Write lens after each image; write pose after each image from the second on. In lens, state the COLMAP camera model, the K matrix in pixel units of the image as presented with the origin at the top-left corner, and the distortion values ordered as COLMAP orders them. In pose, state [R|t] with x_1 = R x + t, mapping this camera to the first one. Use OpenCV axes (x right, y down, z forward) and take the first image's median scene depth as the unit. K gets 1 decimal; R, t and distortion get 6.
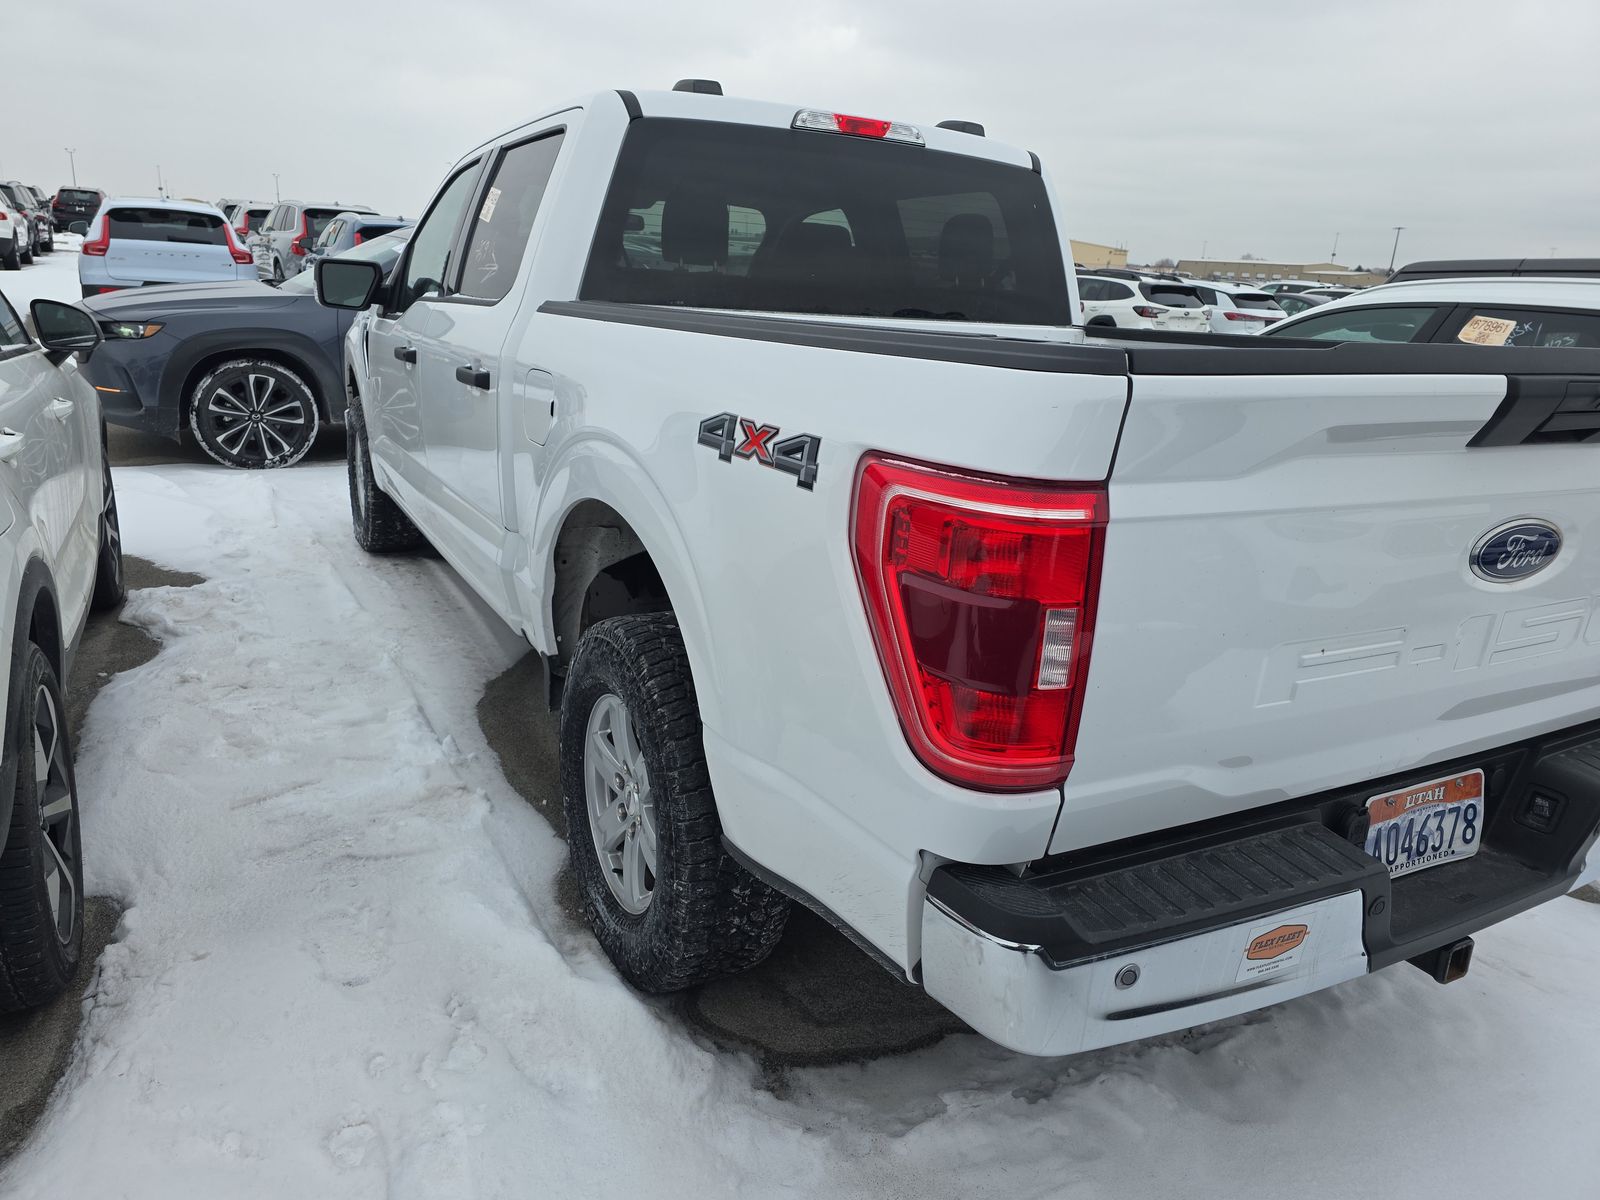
lens RADIAL K [[1051.3, 0, 818.8], [0, 1051.3, 614.9], [0, 0, 1]] dist [0.056814, -0.043249]
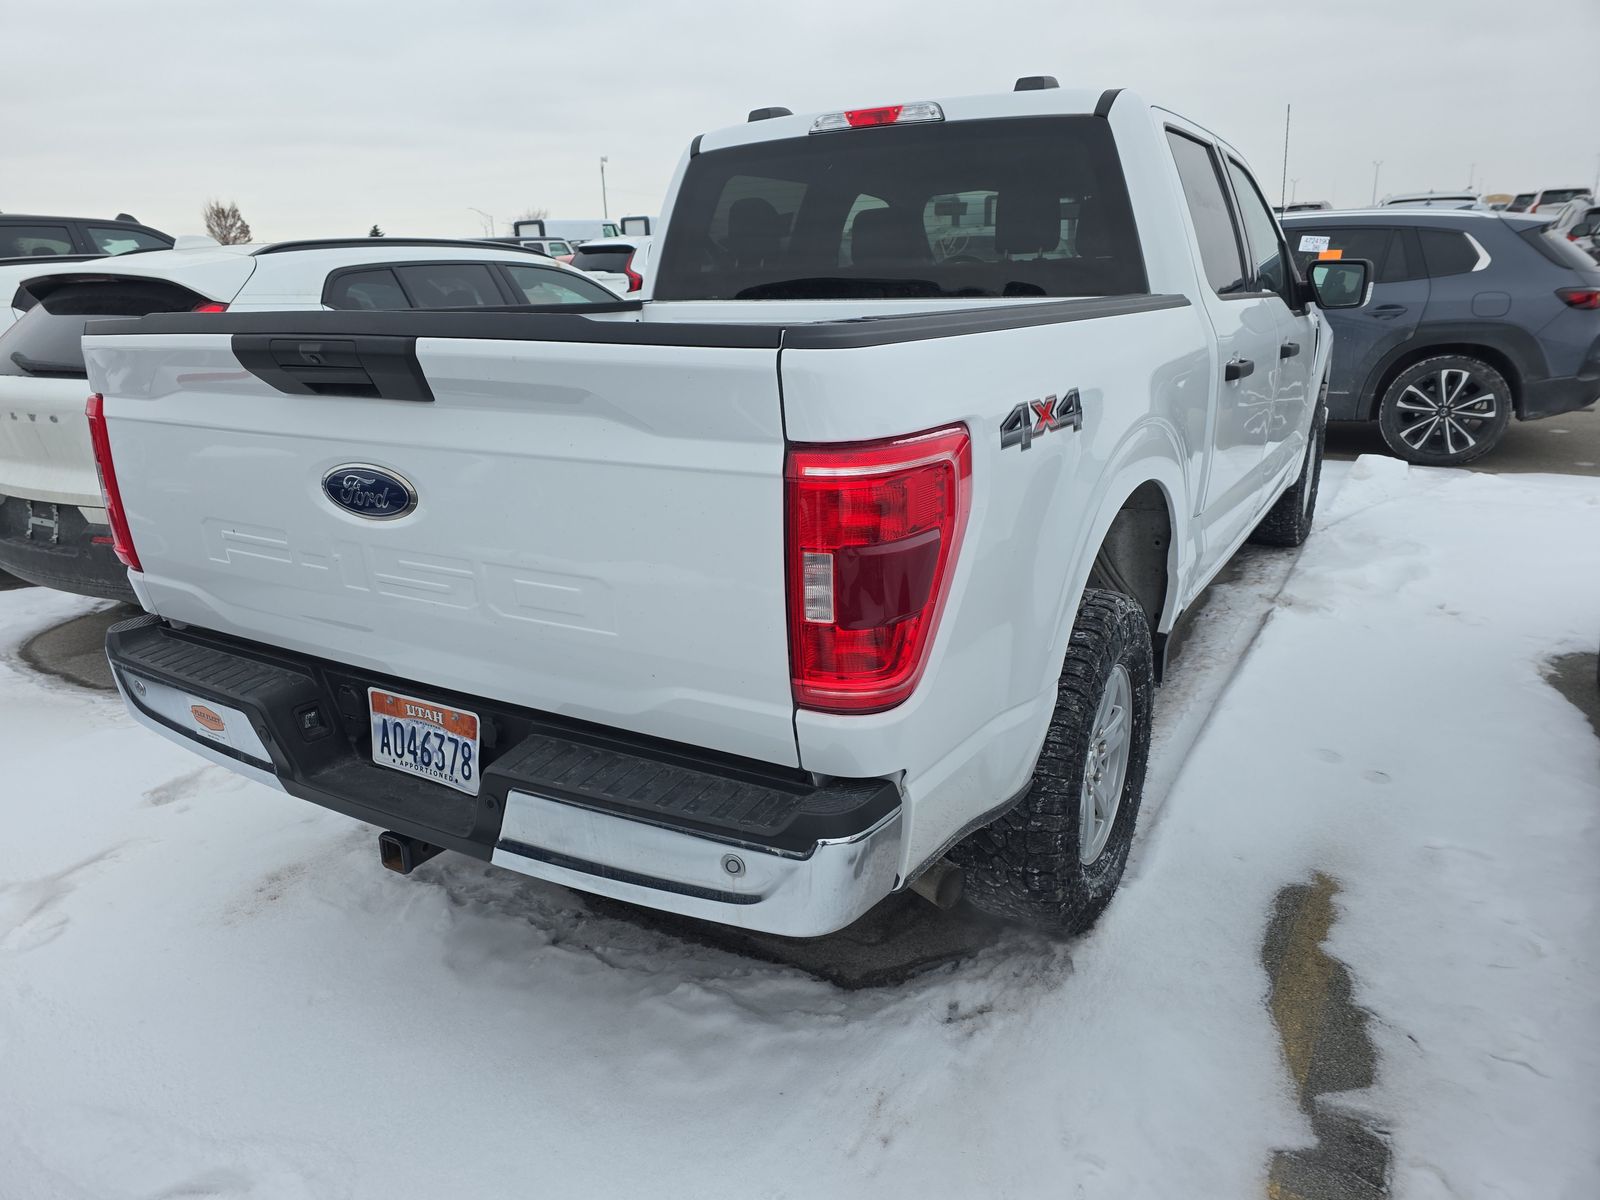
lens RADIAL K [[1051.3, 0, 795.9], [0, 1051.3, 607.9], [0, 0, 1]] dist [0.056814, -0.043249]
pose [[0.503658, 0.196860, -0.841174, 1.555968], [-0.198134, 0.974059, 0.109325, -0.128283], [0.840875, 0.111603, 0.529598, 0.666052]]
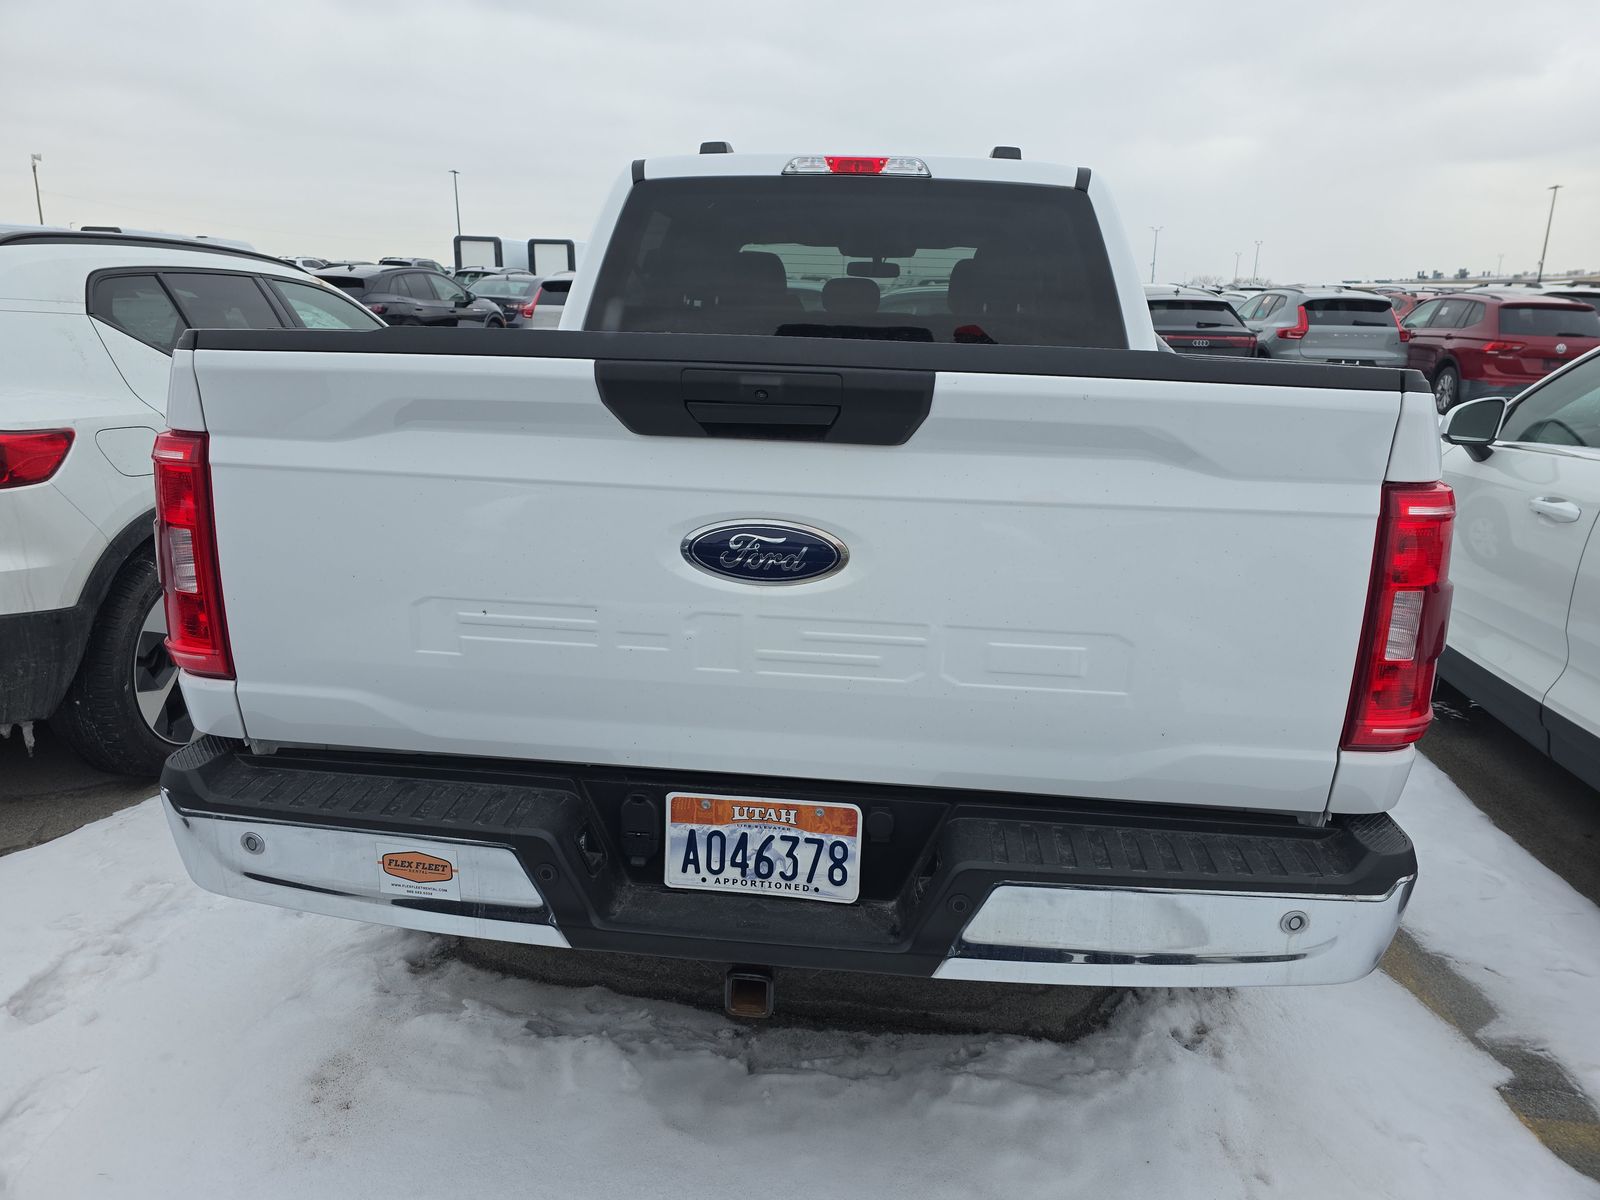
lens RADIAL K [[1051.3, 0, 793.2], [0, 1051.3, 588.5], [0, 0, 1]] dist [0.056814, -0.043249]
pose [[0.825919, 0.109787, -0.552996, 0.997255], [-0.147982, 0.988681, -0.024733, -0.007253], [0.544021, 0.102261, 0.832817, 0.198544]]
